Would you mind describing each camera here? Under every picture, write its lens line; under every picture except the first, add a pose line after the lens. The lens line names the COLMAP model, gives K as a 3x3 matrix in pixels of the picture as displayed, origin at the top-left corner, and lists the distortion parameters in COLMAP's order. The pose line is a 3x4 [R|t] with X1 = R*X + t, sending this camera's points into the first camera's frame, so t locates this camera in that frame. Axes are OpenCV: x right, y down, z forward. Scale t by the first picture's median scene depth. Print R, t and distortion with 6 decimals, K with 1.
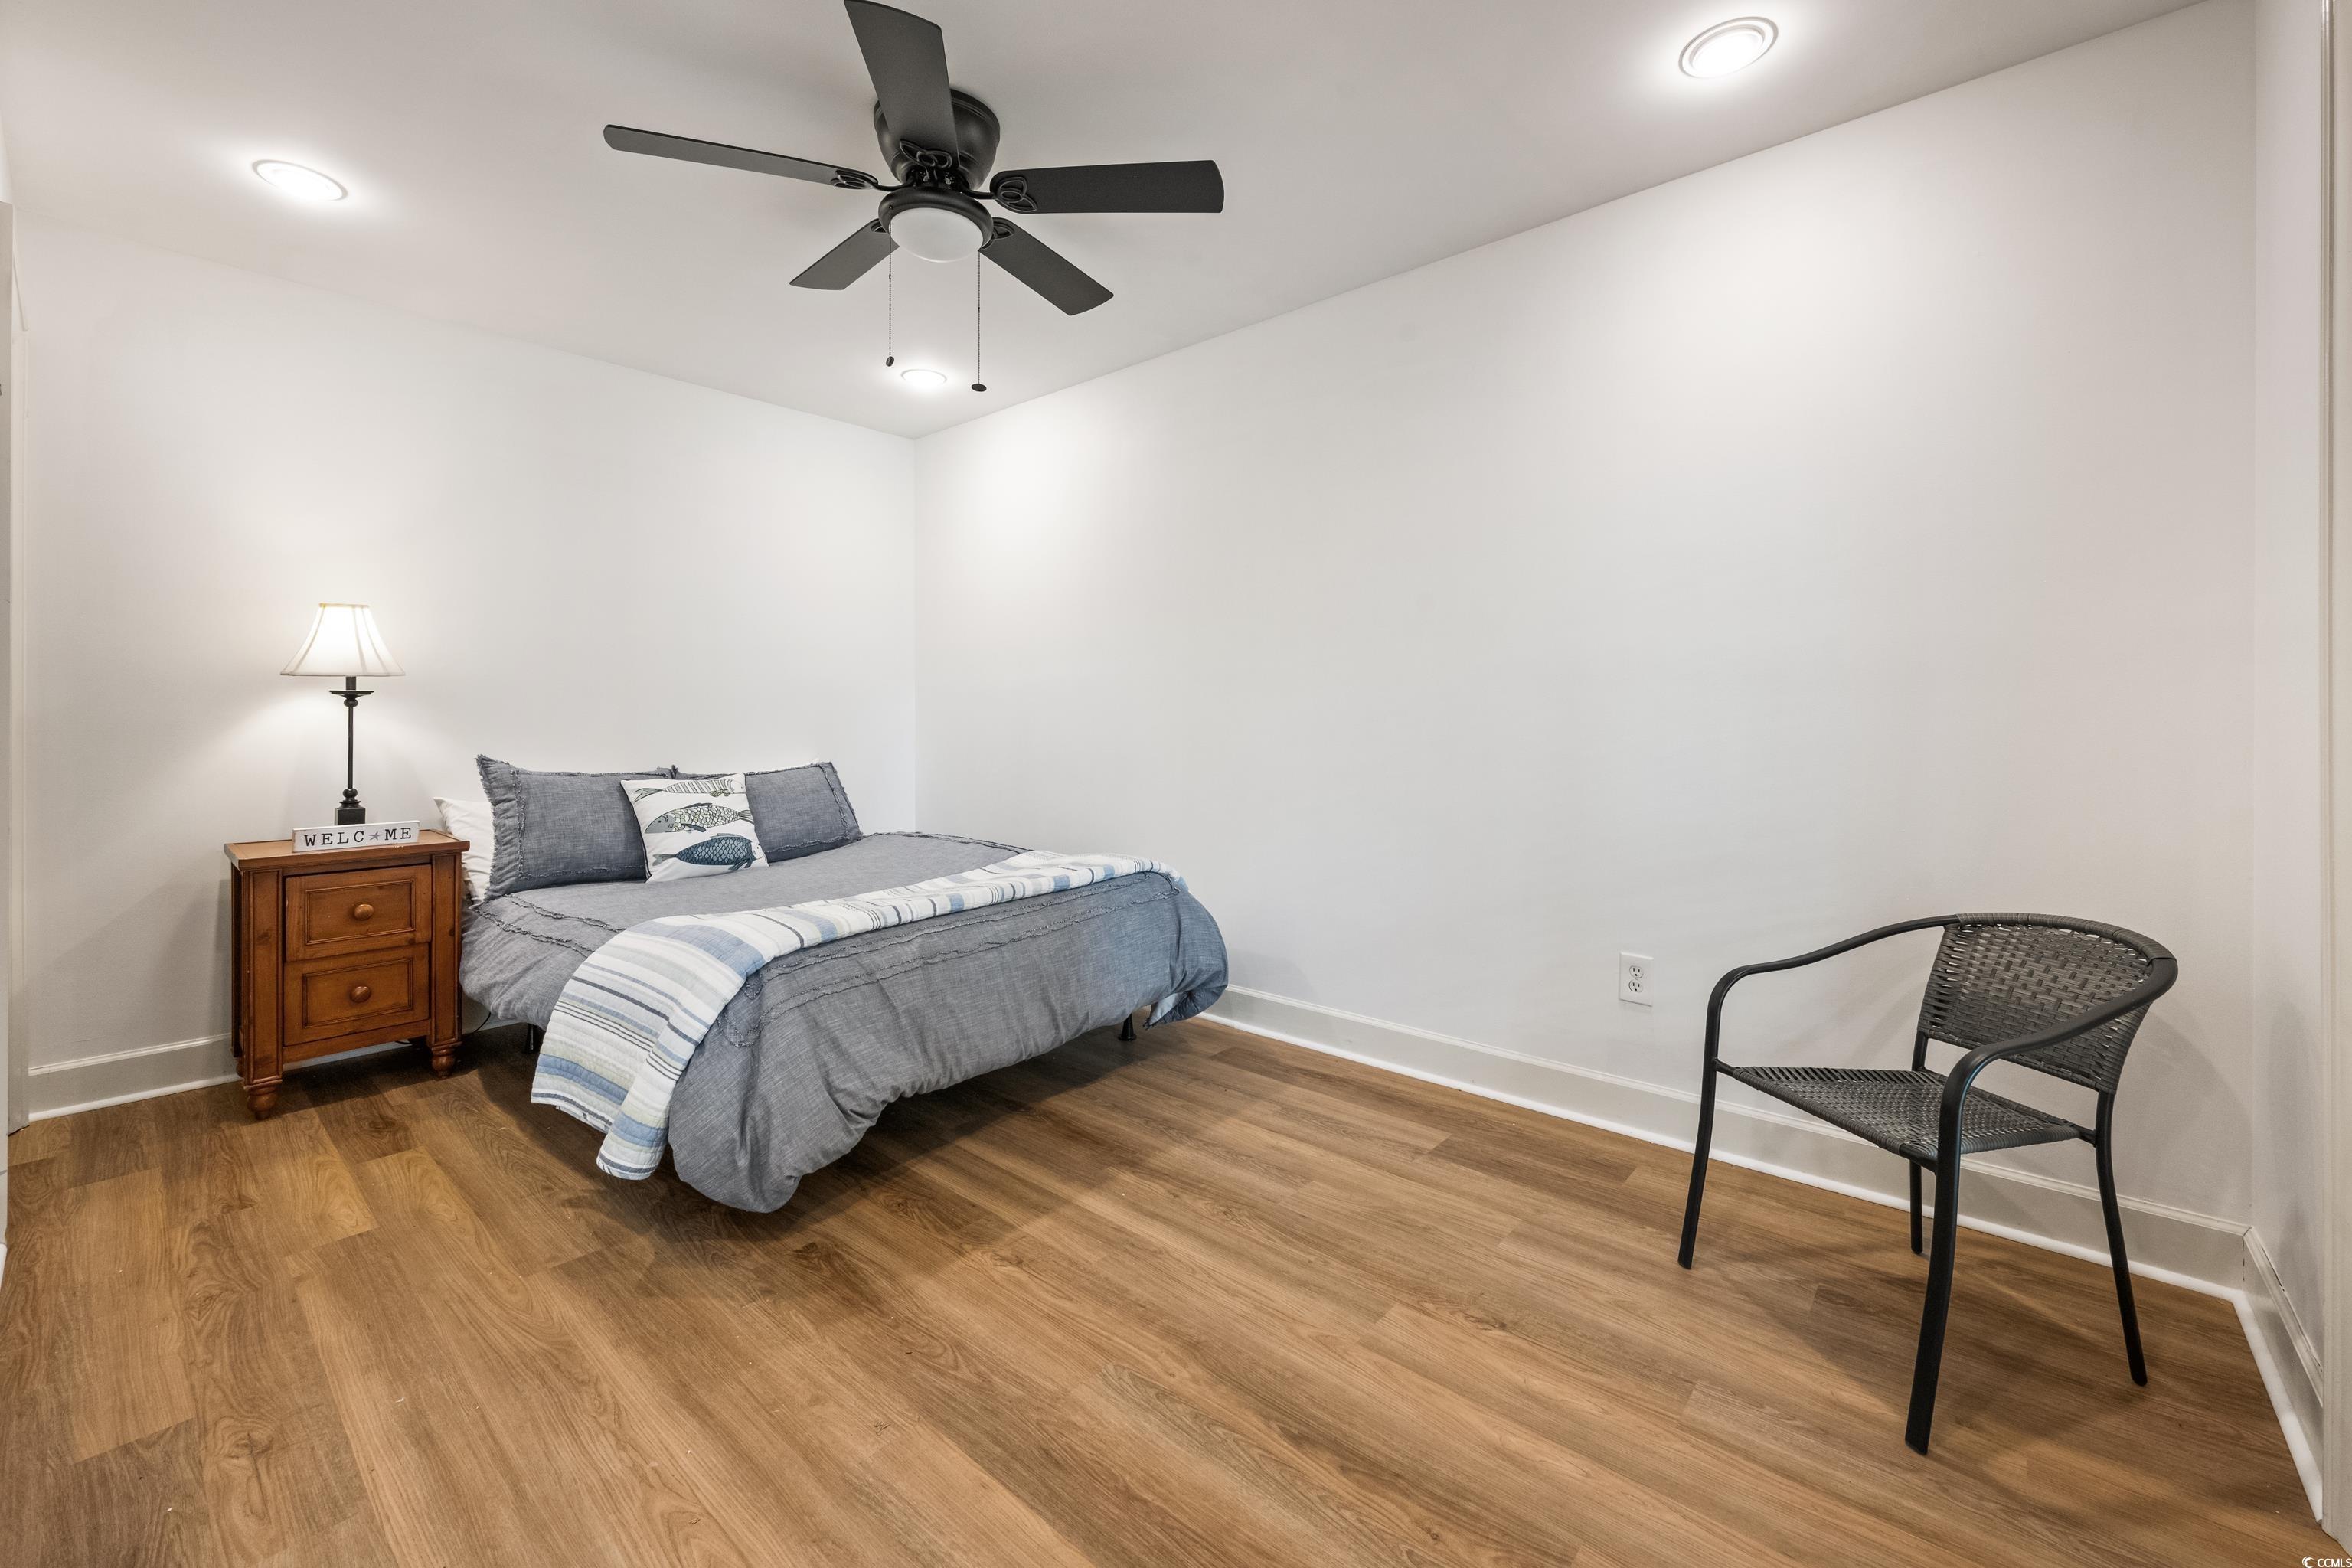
lens RADIAL K [[948.3, 0, 1169.4], [0, 948.3, 732.0], [0, 0, 1]] dist [0.001032, 0.000068]
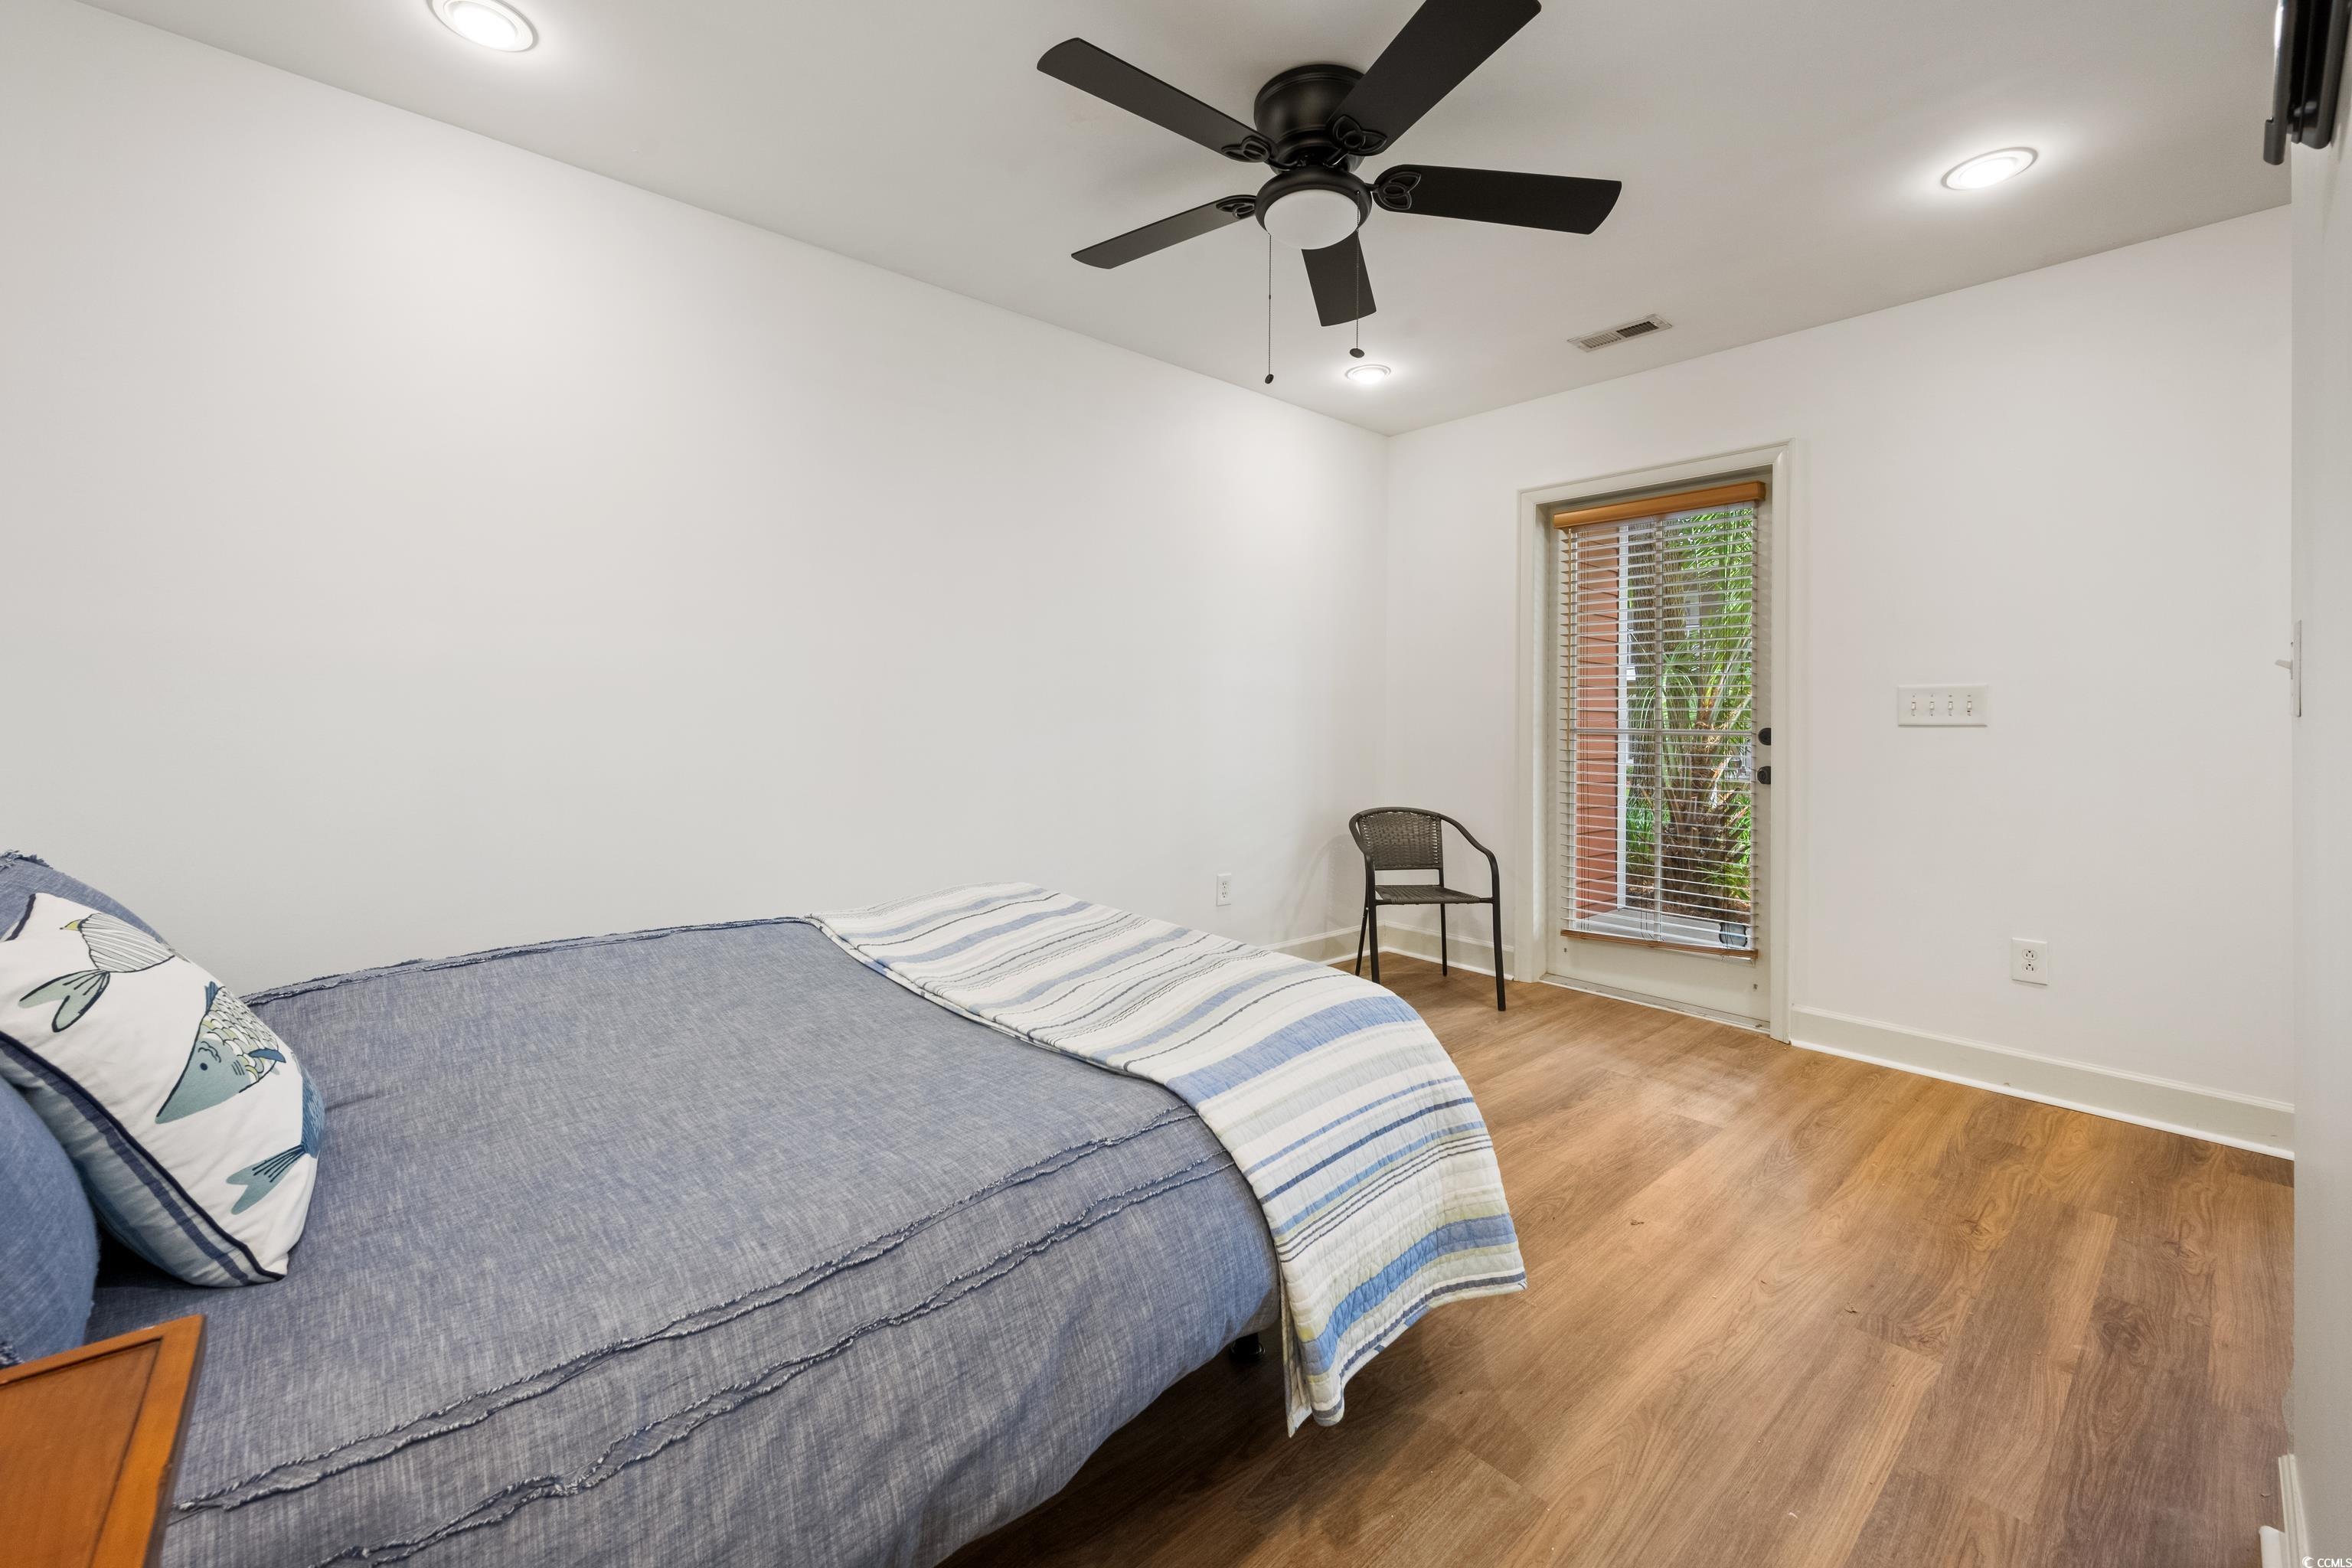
lens RADIAL K [[948.3, 0, 1169.4], [0, 948.3, 732.0], [0, 0, 1]] dist [0.001032, 0.000068]
pose [[0.127343, -0.010363, 0.991805, -1.836826], [-0.002666, 0.999938, 0.010790, -0.025760], [-0.991855, -0.004018, 0.127308, 1.540650]]
